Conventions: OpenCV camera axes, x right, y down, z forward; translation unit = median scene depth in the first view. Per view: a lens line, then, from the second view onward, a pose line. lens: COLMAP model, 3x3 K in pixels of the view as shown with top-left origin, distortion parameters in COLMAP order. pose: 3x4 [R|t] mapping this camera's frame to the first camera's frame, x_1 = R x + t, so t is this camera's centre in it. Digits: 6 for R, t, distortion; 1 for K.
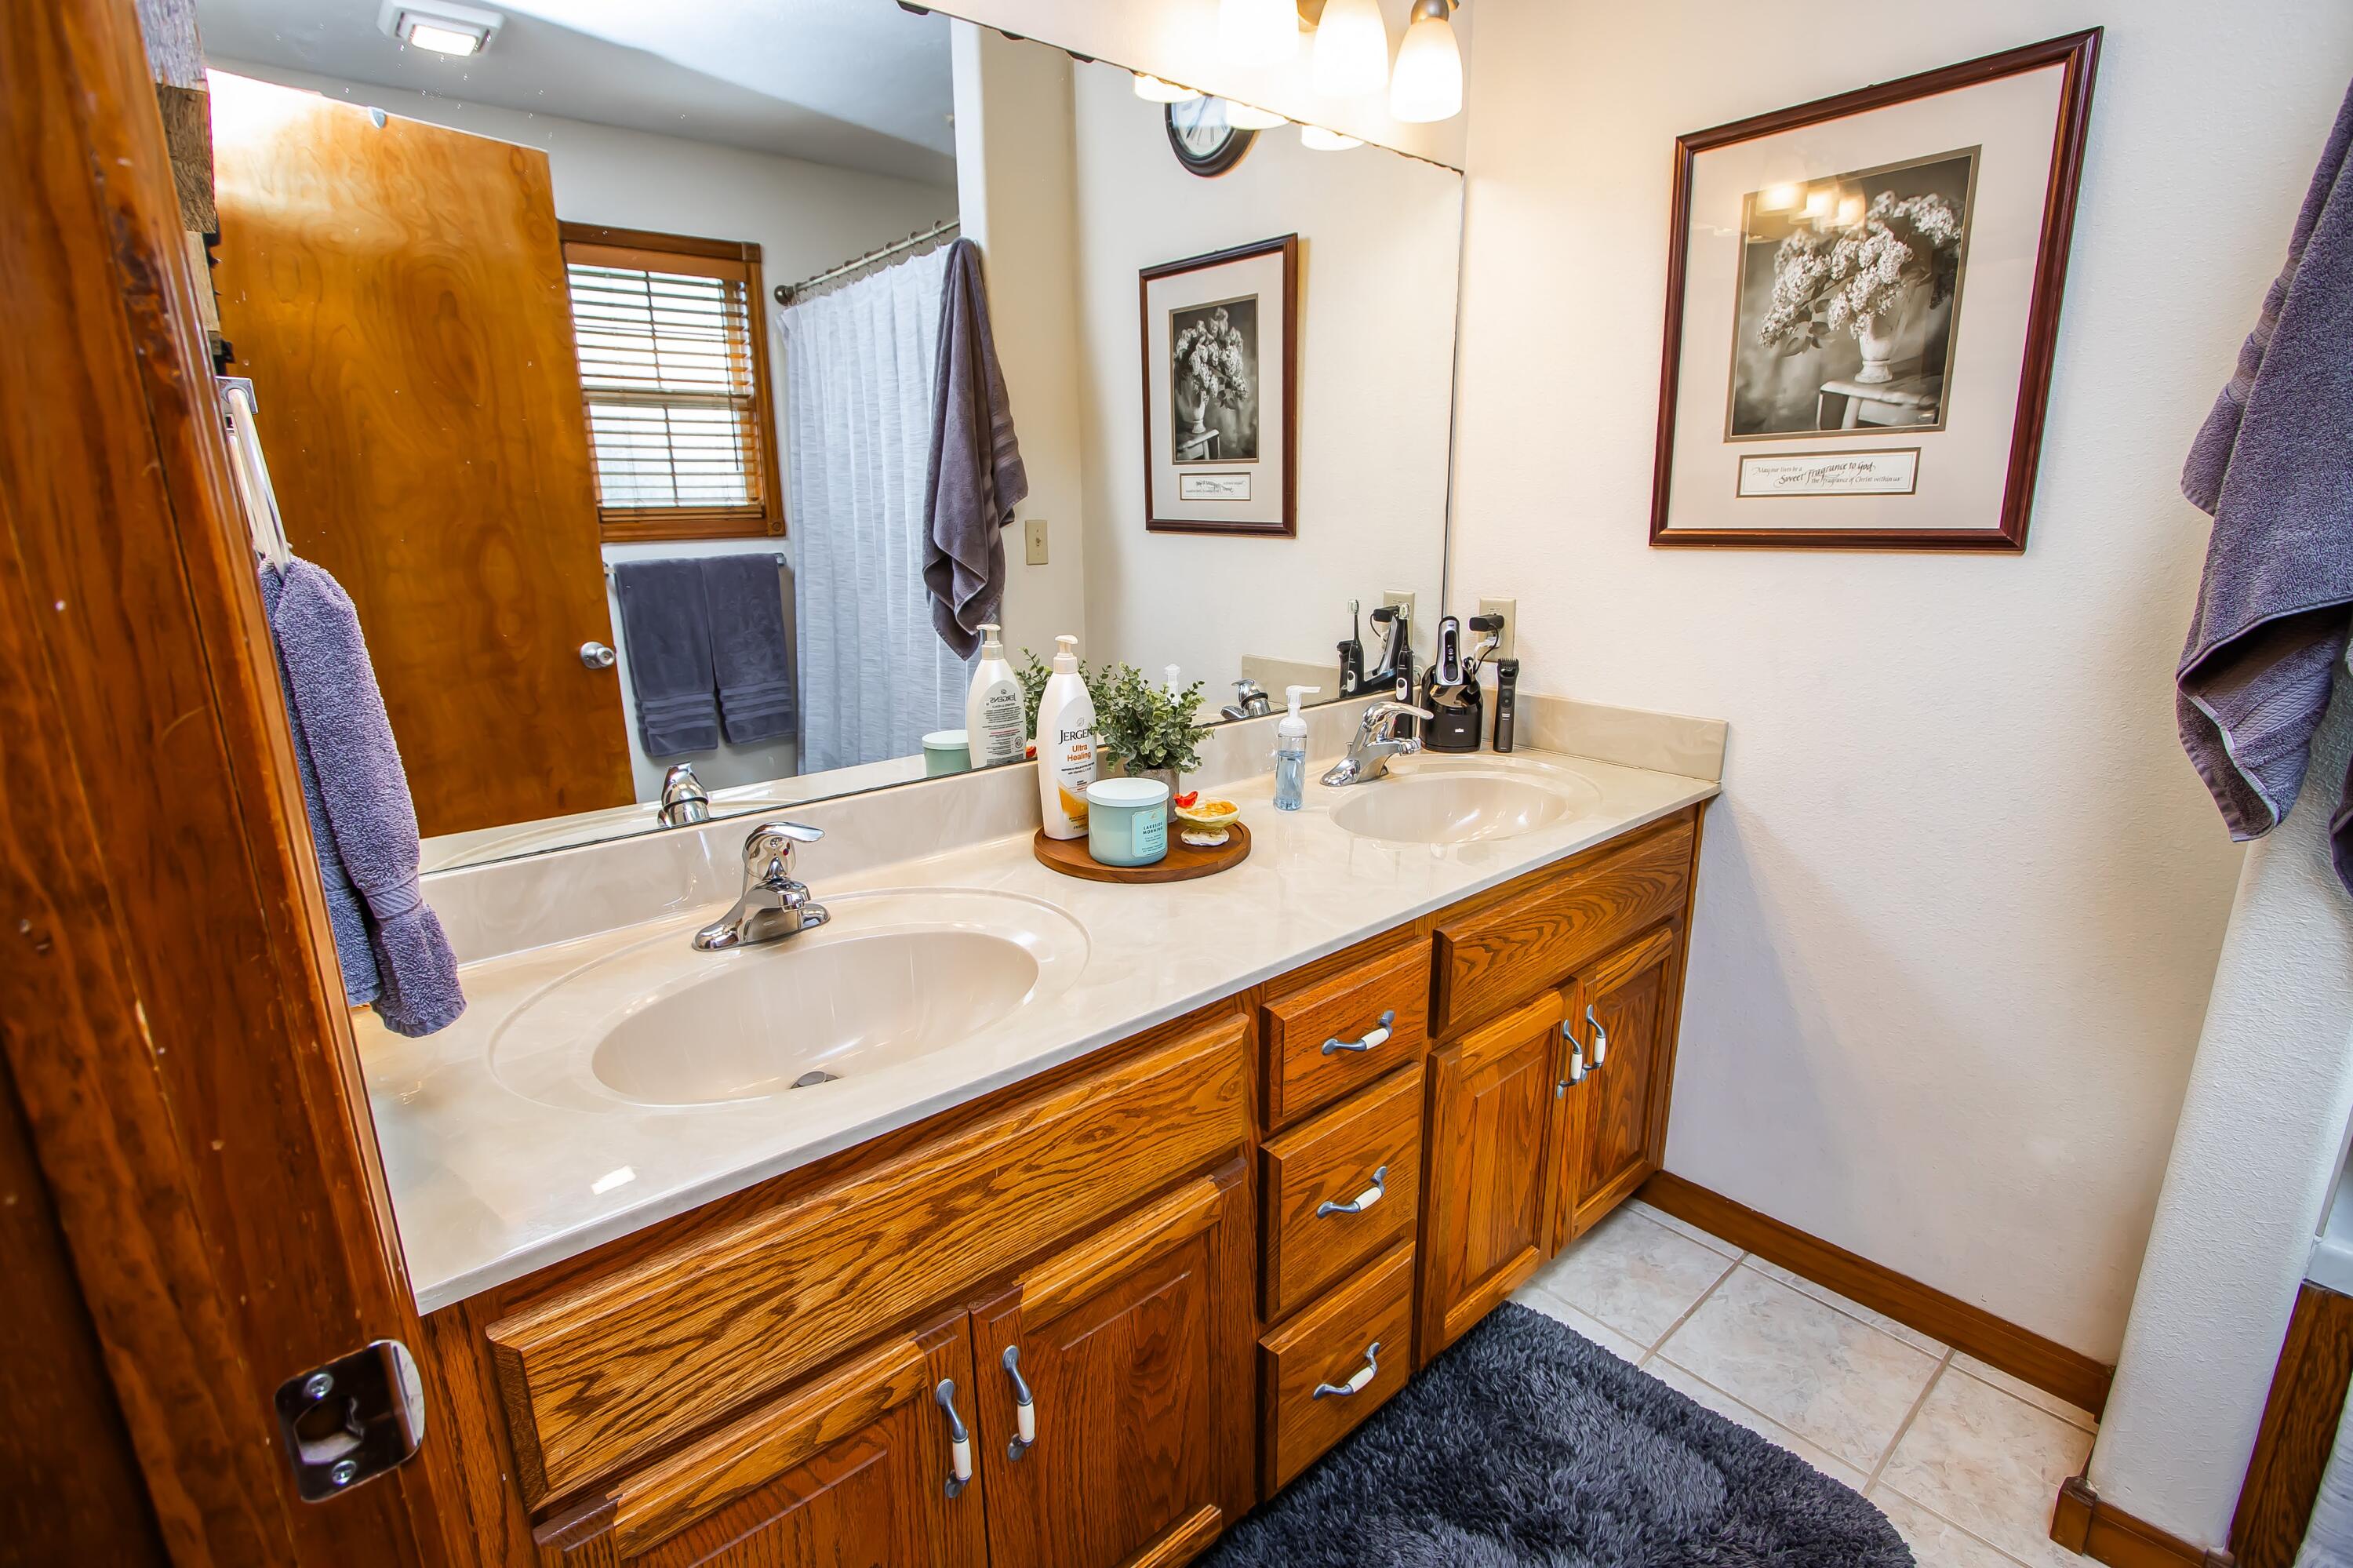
lens RADIAL K [[1082.9, 0, 1176.5], [0, 1082.9, 784.0], [0, 0, 1]] dist [-0.016571, 0.001837]
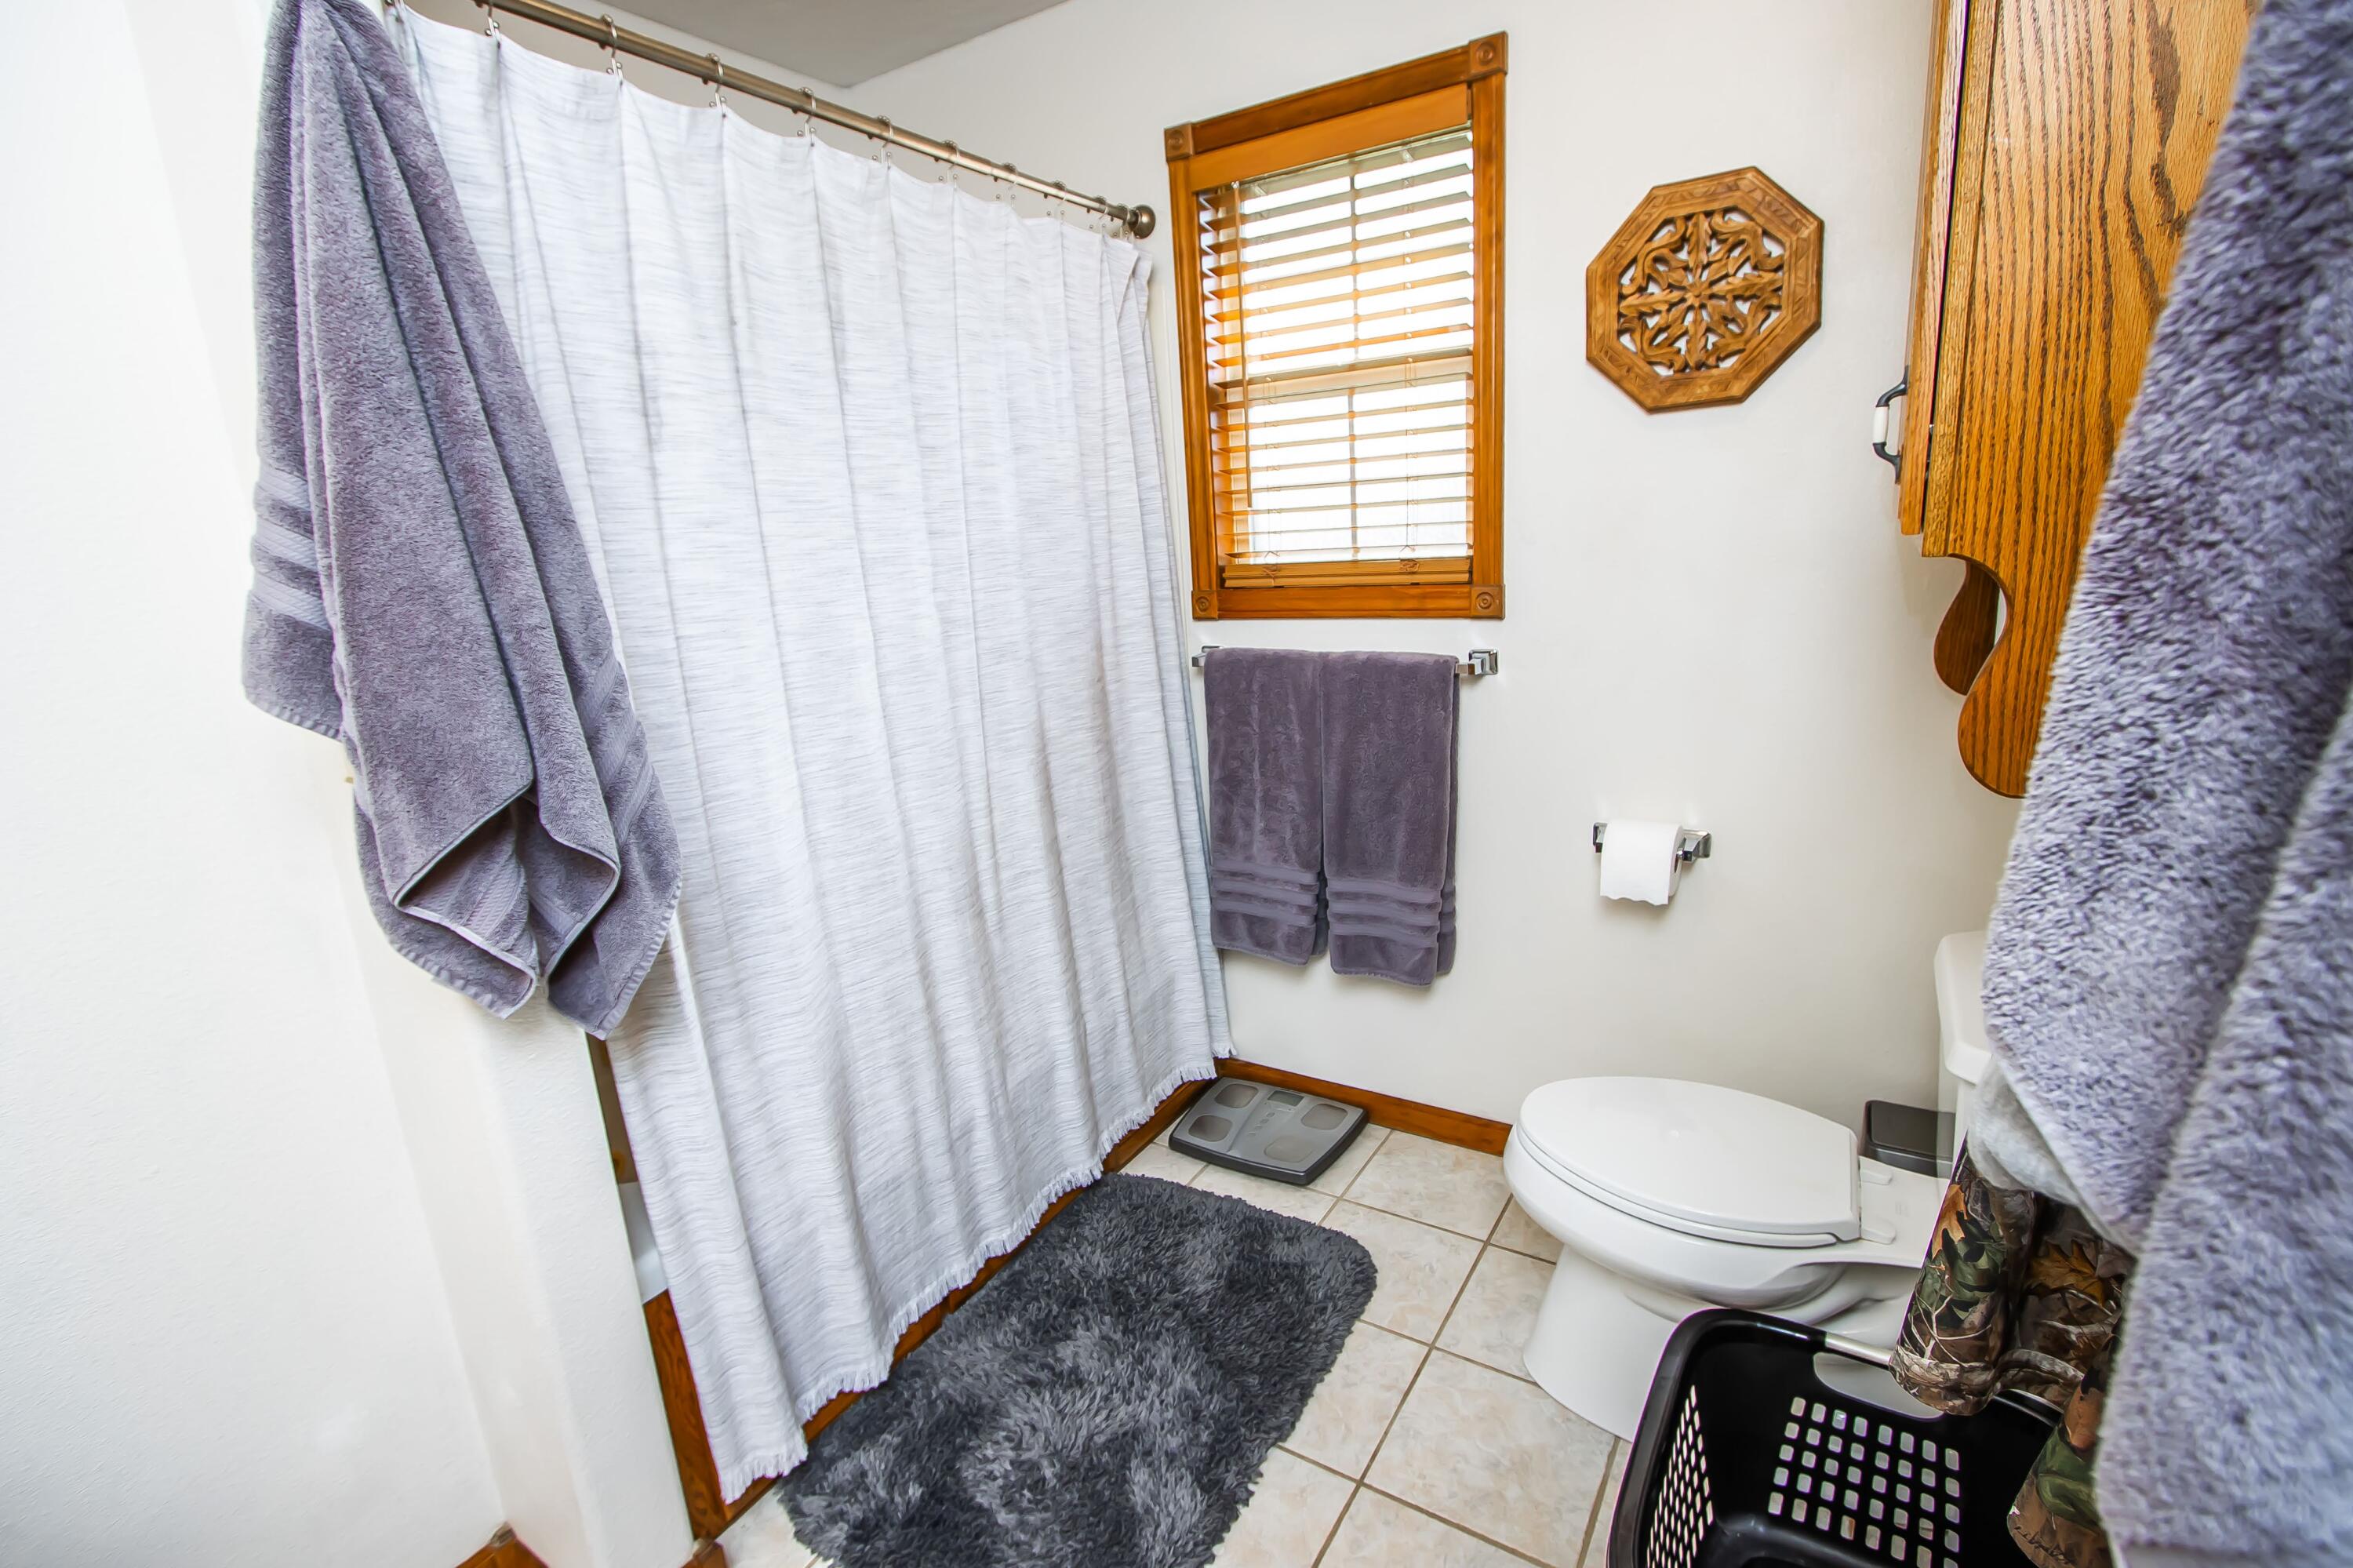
lens RADIAL K [[1082.9, 0, 1176.5], [0, 1082.9, 784.0], [0, 0, 1]] dist [-0.016571, 0.001837]
pose [[0.284552, 0.209370, -0.935518, 0.093522], [-0.238325, 0.960673, 0.142510, -0.201514], [0.928564, 0.182405, 0.323260, 0.743703]]
